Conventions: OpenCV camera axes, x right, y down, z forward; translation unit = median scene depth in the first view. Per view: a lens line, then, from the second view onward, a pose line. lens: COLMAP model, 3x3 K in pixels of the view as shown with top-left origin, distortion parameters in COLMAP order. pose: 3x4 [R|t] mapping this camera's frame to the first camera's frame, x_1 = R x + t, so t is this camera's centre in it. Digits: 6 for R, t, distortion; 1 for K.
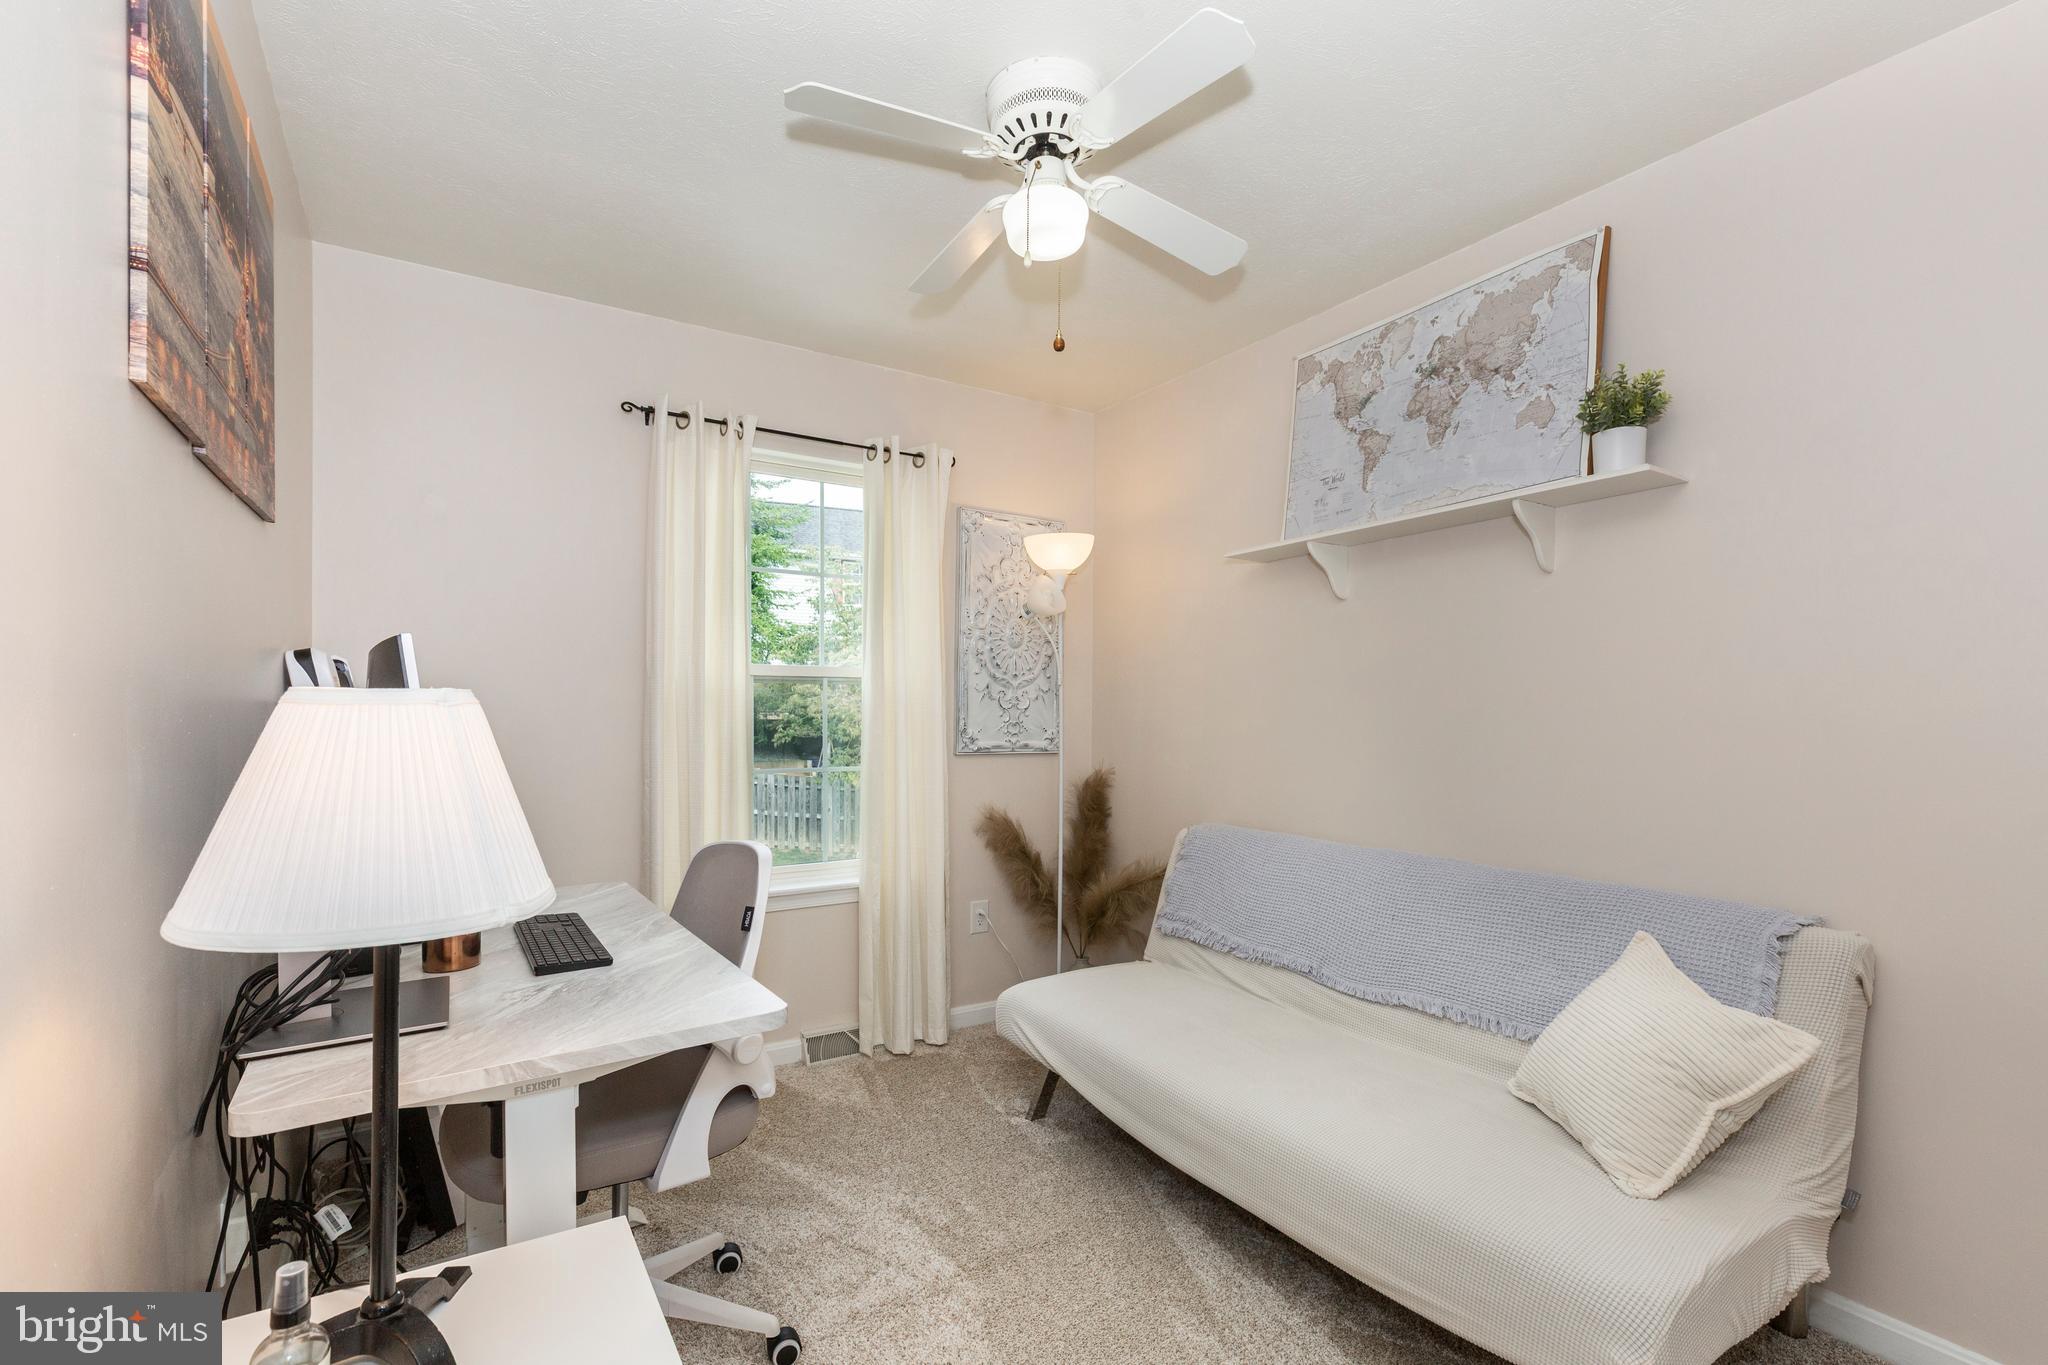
lens RADIAL K [[931.2, 0, 1015.8], [0, 931.2, 698.9], [0, 0, 1]] dist [-0.000008, -0.000618]
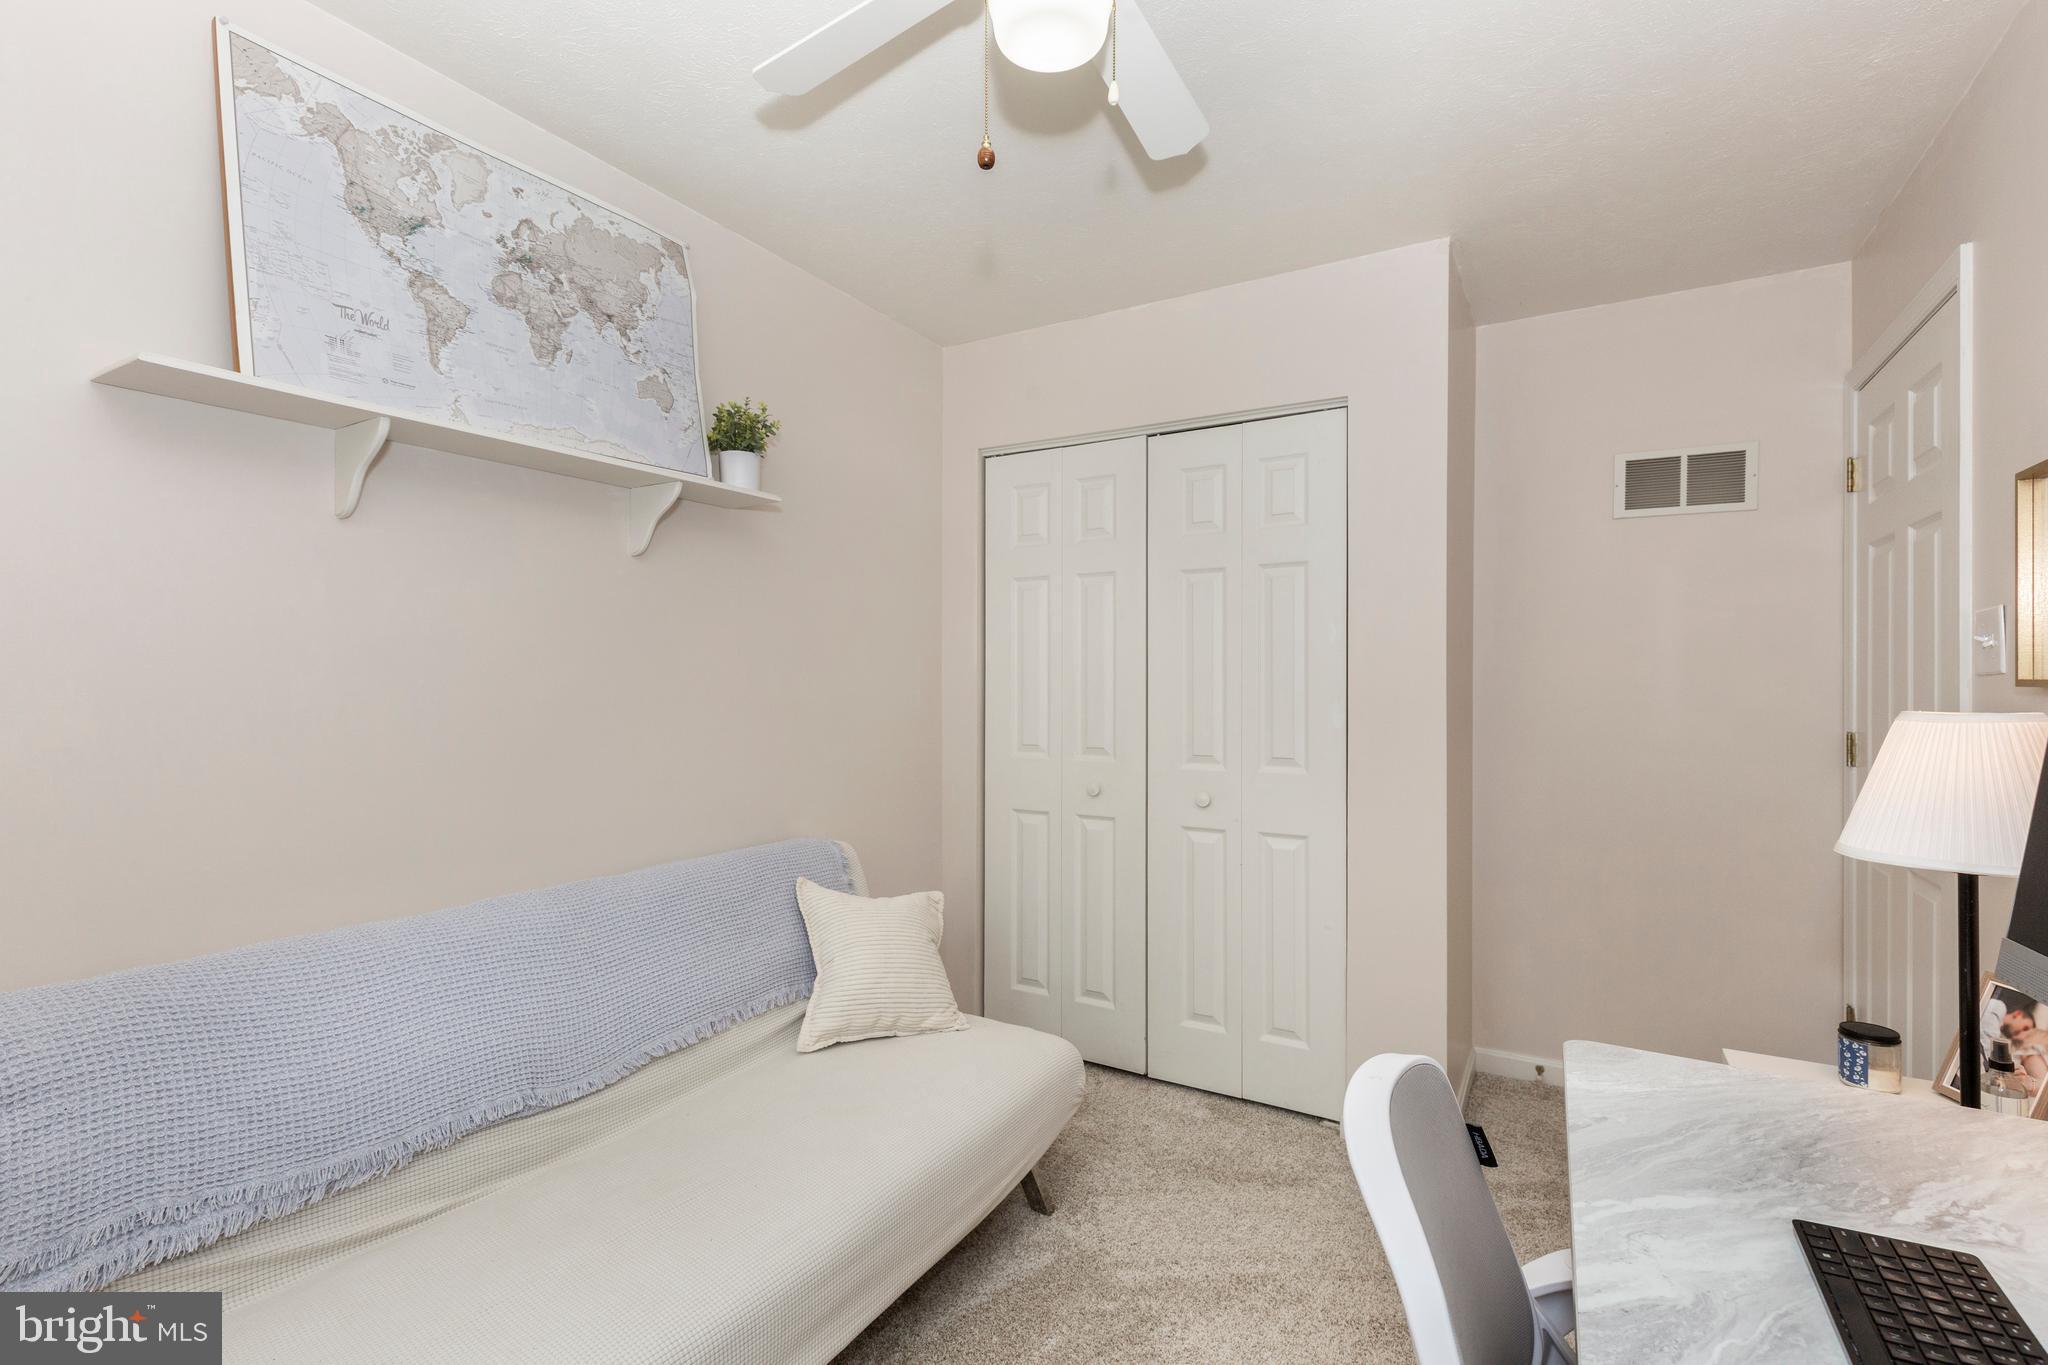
lens RADIAL K [[922.7, 0, 1021.7], [0, 922.7, 675.0], [0, 0, 1]] dist [-0.000185, 0.000216]
pose [[-0.468807, 0.000659, 0.883300, -0.416778], [-0.015226, 0.999845, -0.008827, -0.008587], [-0.883169, -0.017588, -0.468724, 0.989276]]
